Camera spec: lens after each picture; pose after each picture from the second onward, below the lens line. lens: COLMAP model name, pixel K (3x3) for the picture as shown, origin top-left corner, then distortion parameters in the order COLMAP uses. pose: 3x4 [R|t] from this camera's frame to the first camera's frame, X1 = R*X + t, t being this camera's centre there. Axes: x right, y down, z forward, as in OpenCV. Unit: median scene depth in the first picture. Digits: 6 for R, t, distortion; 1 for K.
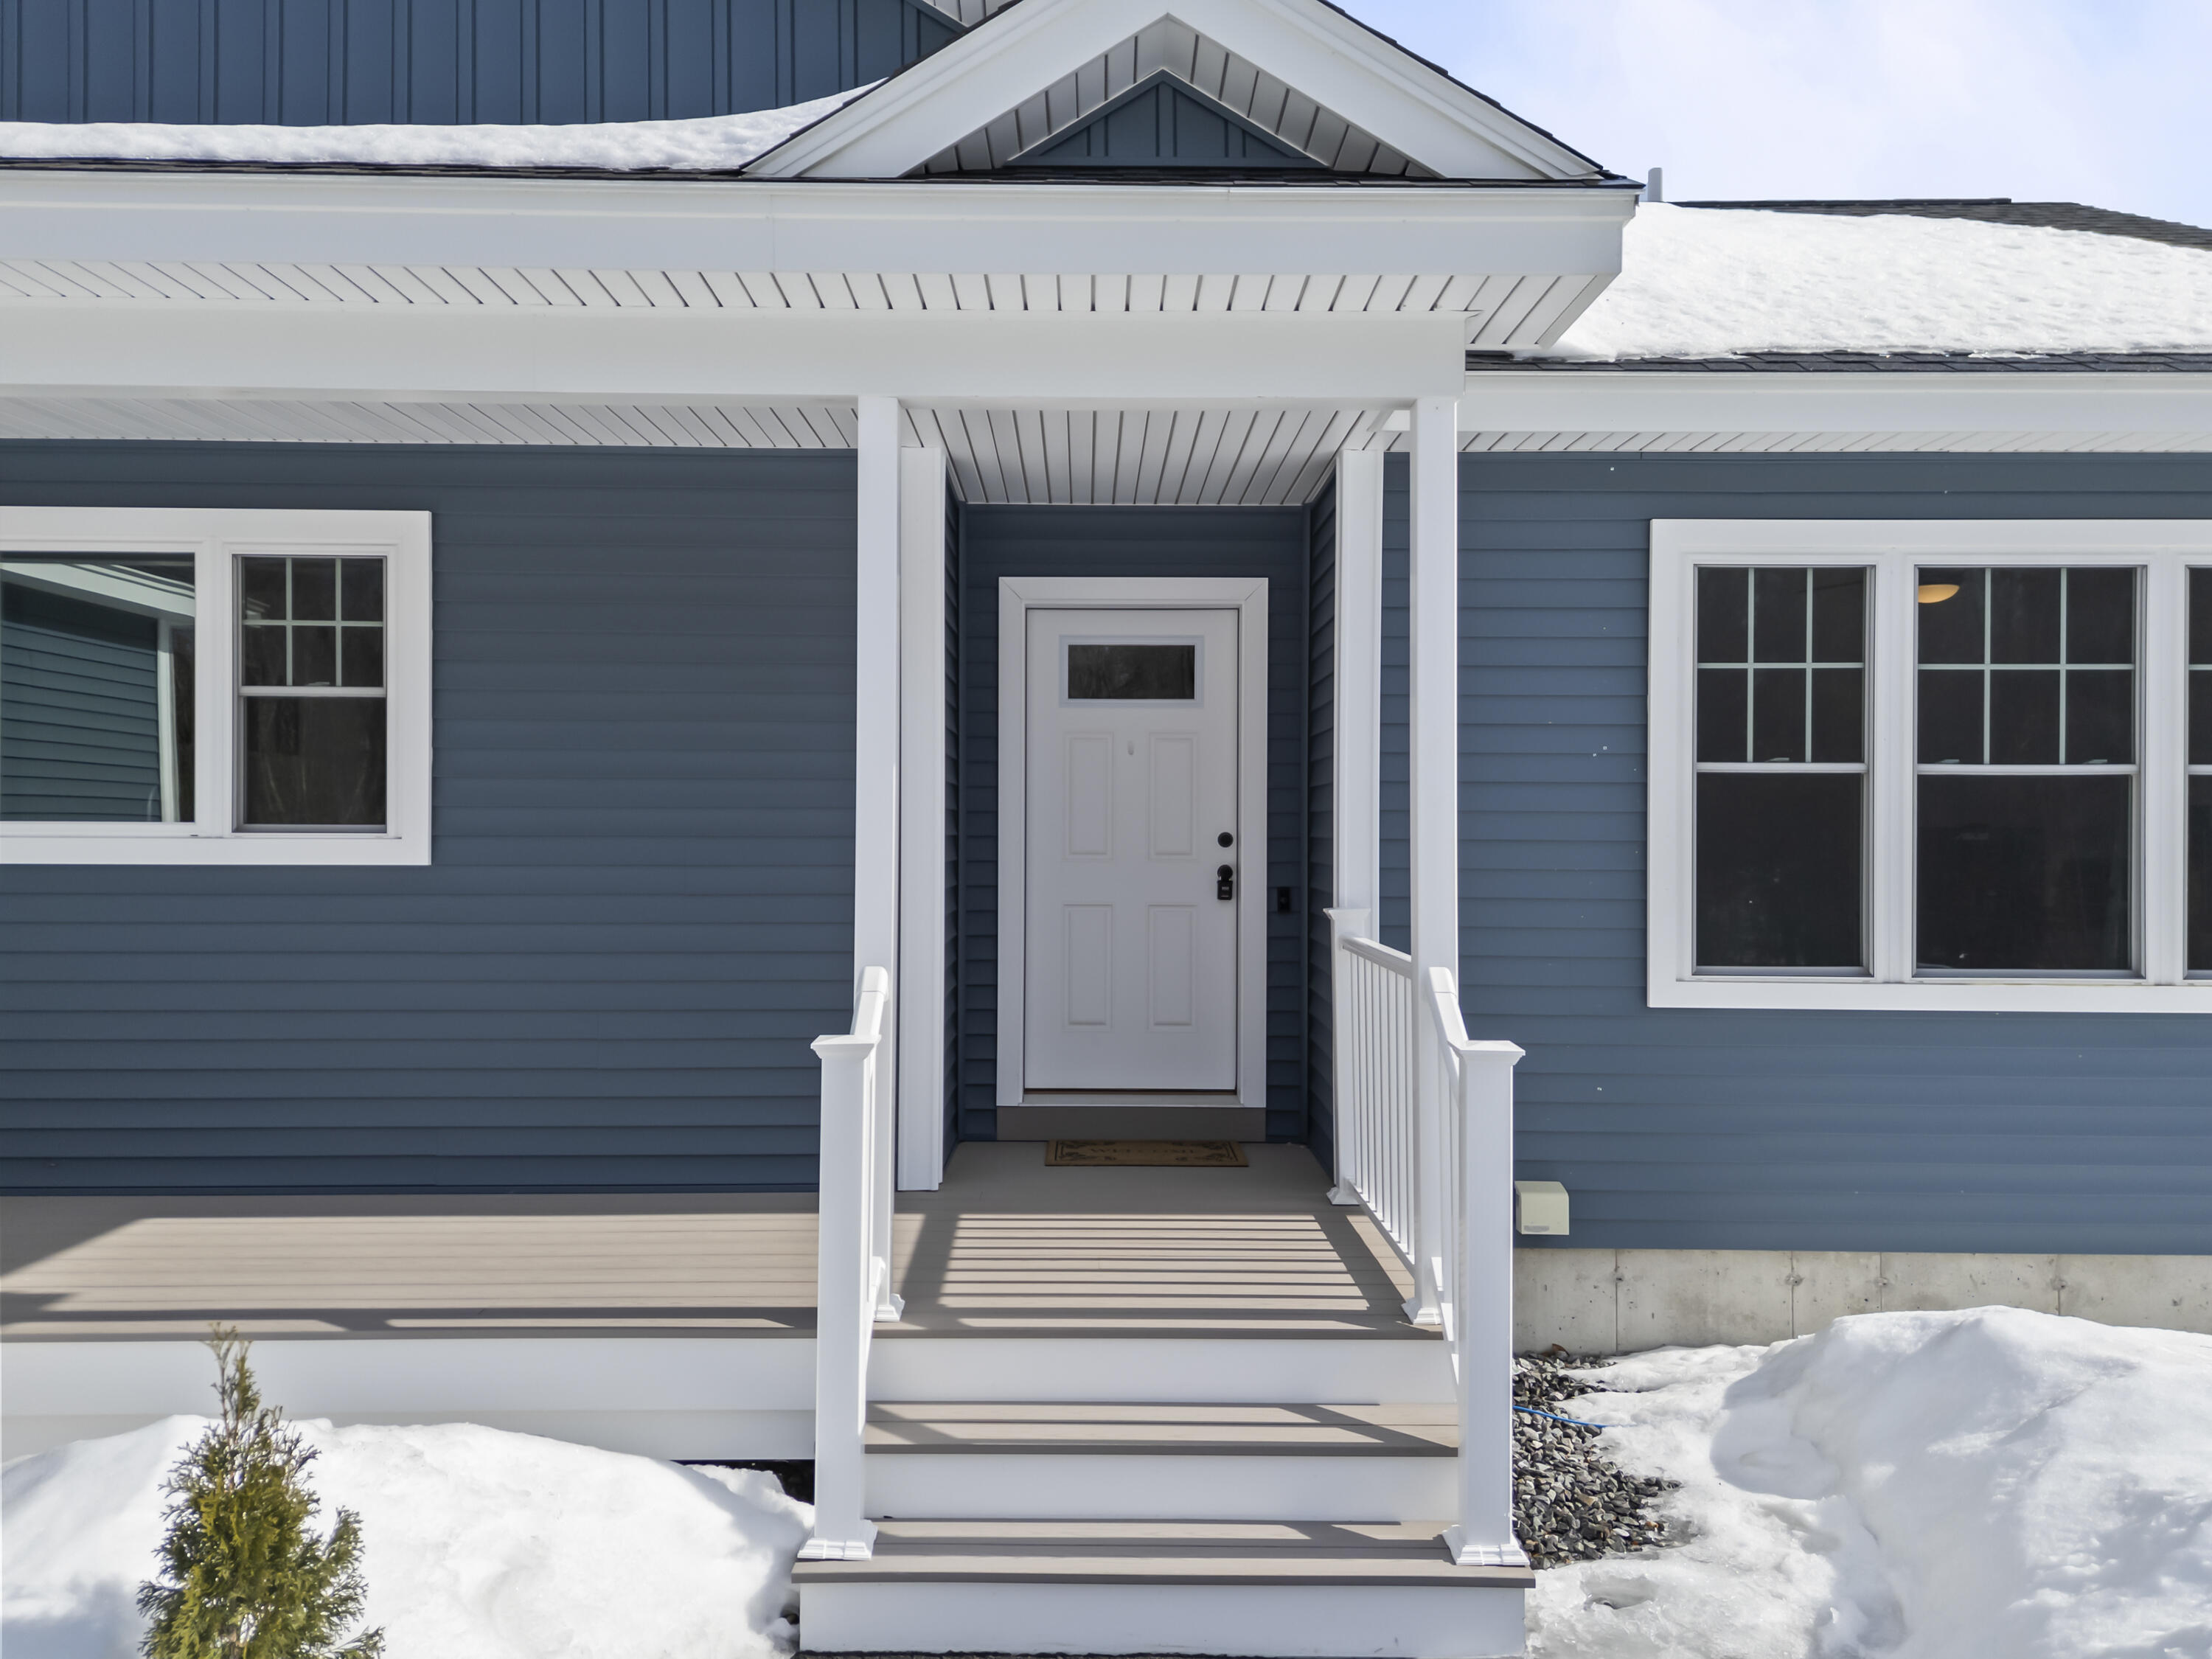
lens RADIAL K [[1630.9, 0, 1107.9], [0, 1630.9, 826.9], [0, 0, 1]] dist [0.081063, -0.028995]
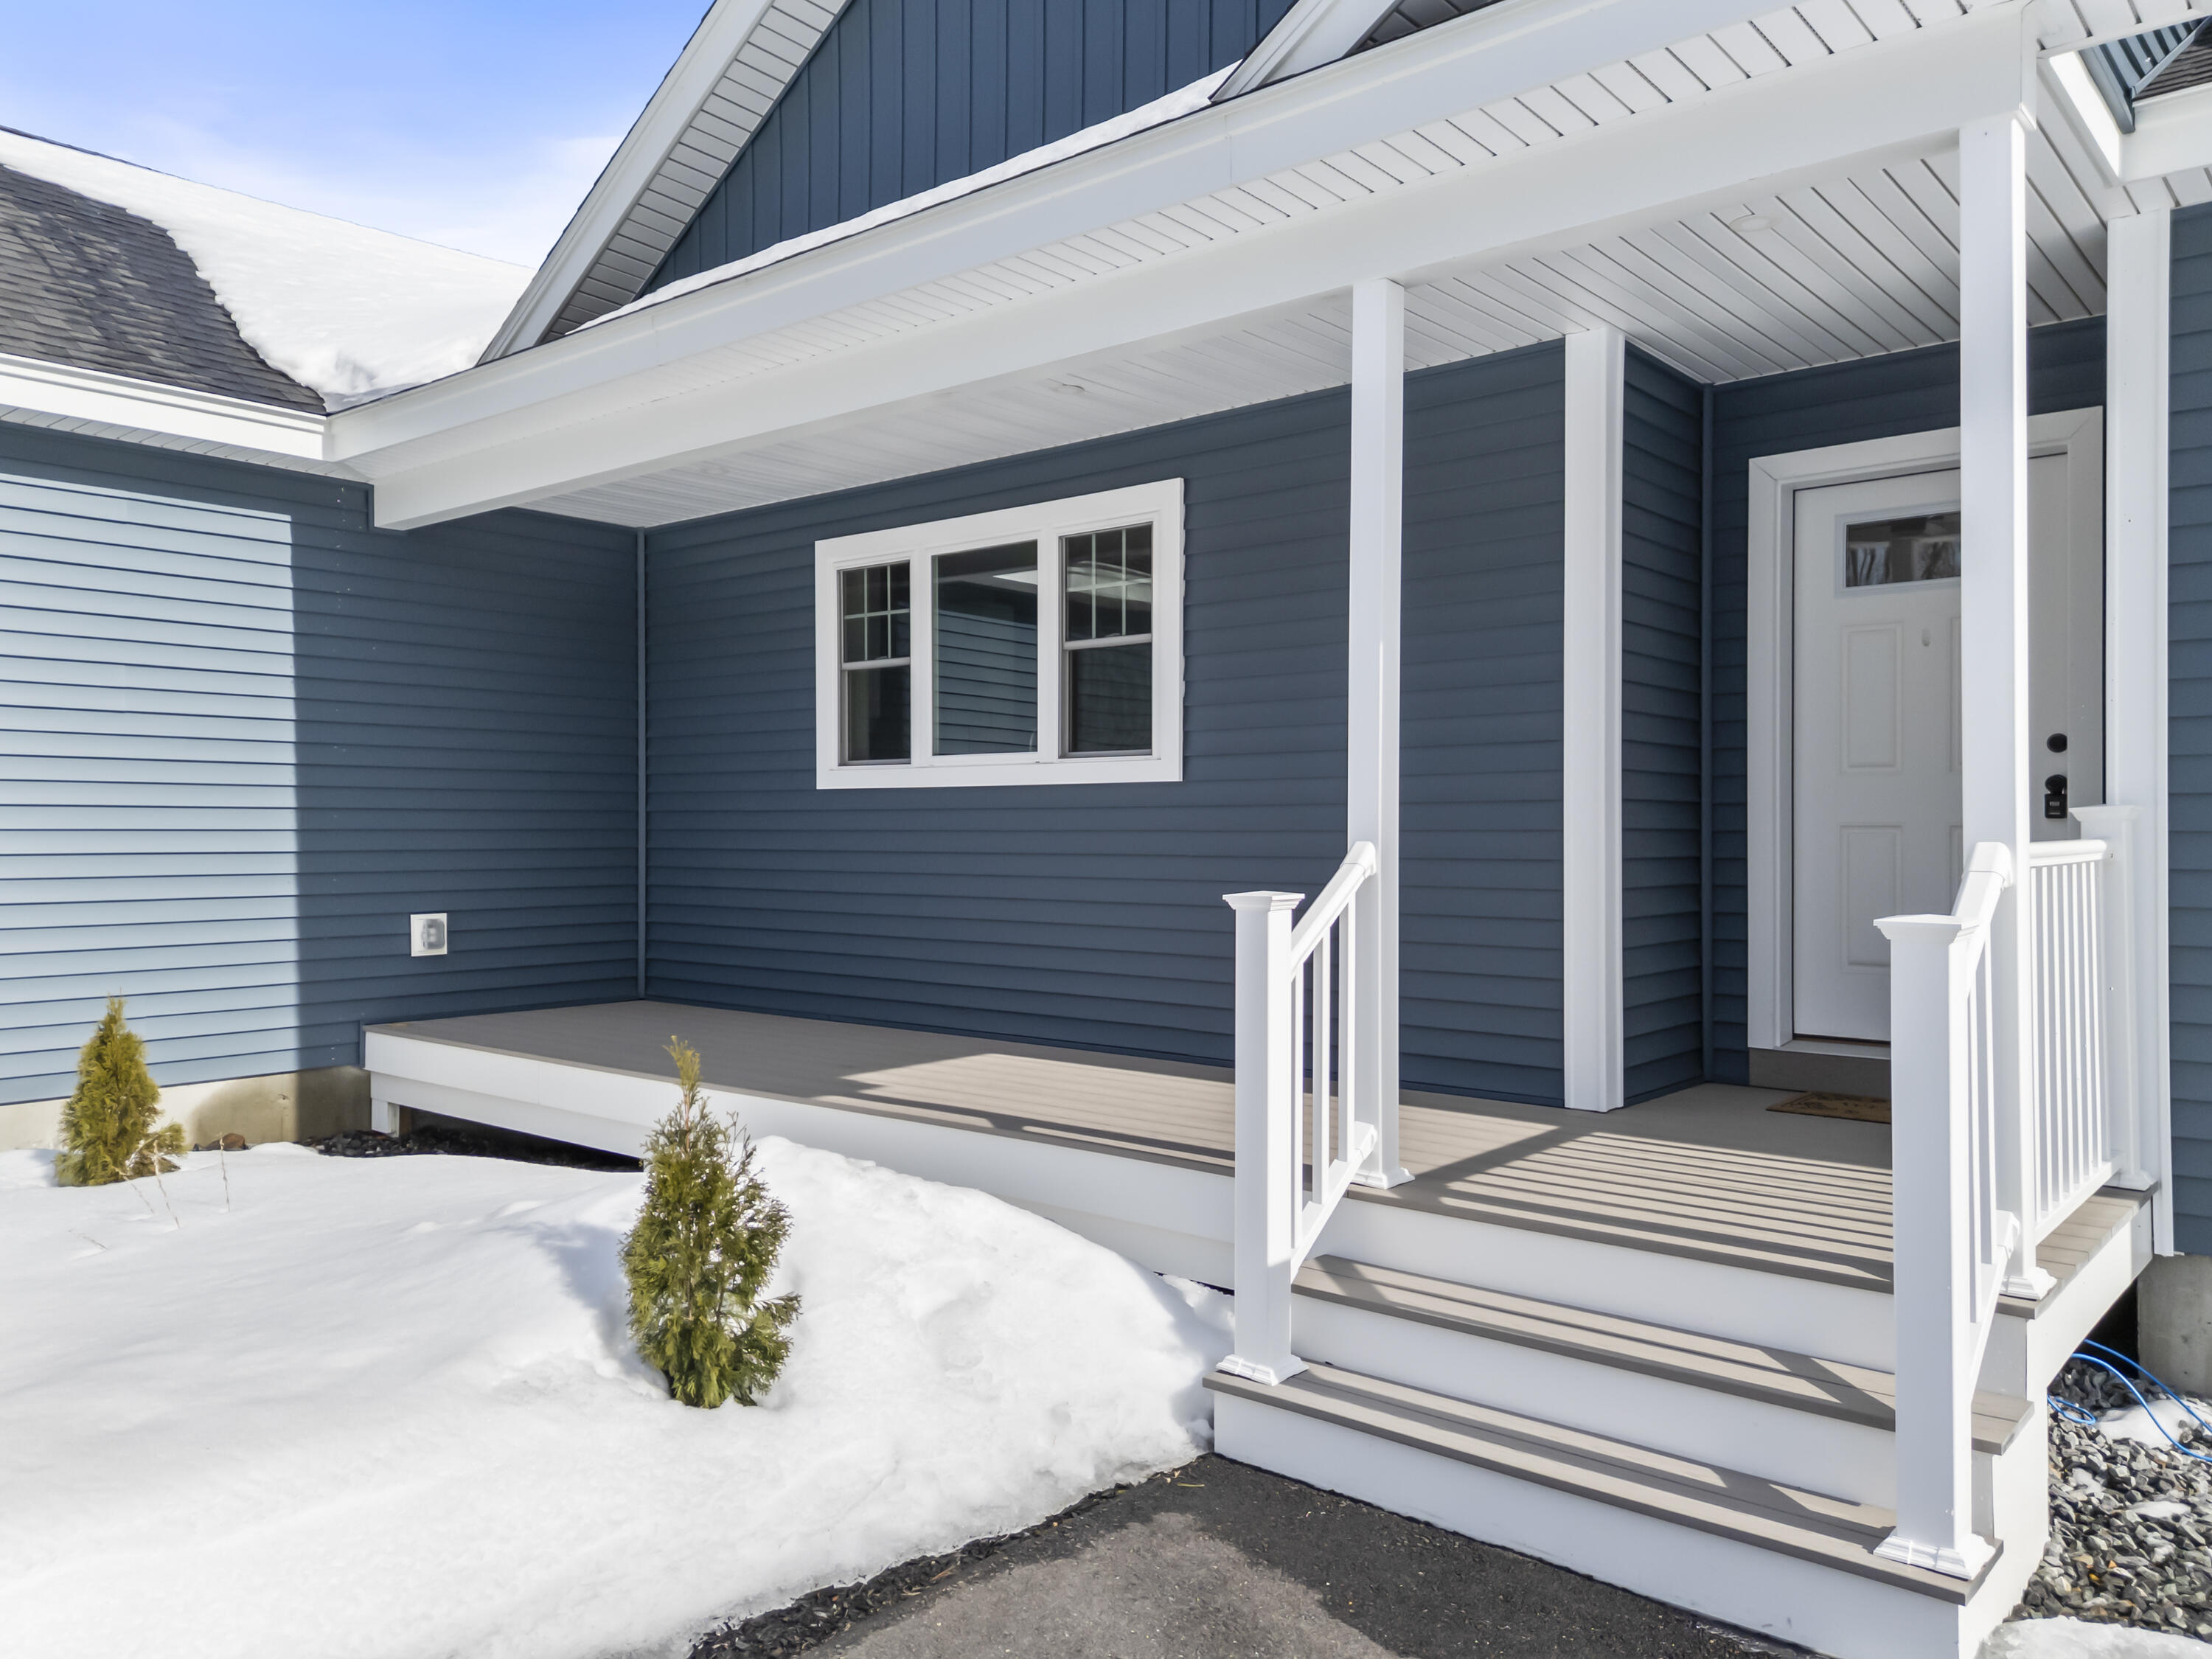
lens RADIAL K [[1630.9, 0, 1105.7], [0, 1630.9, 832.3], [0, 0, 1]] dist [0.081063, -0.028995]
pose [[0.759150, -0.005103, -0.650895, 0.299091], [0.004448, 0.999987, -0.002652, 0.061908], [0.650900, -0.000882, 0.759163, 0.091904]]
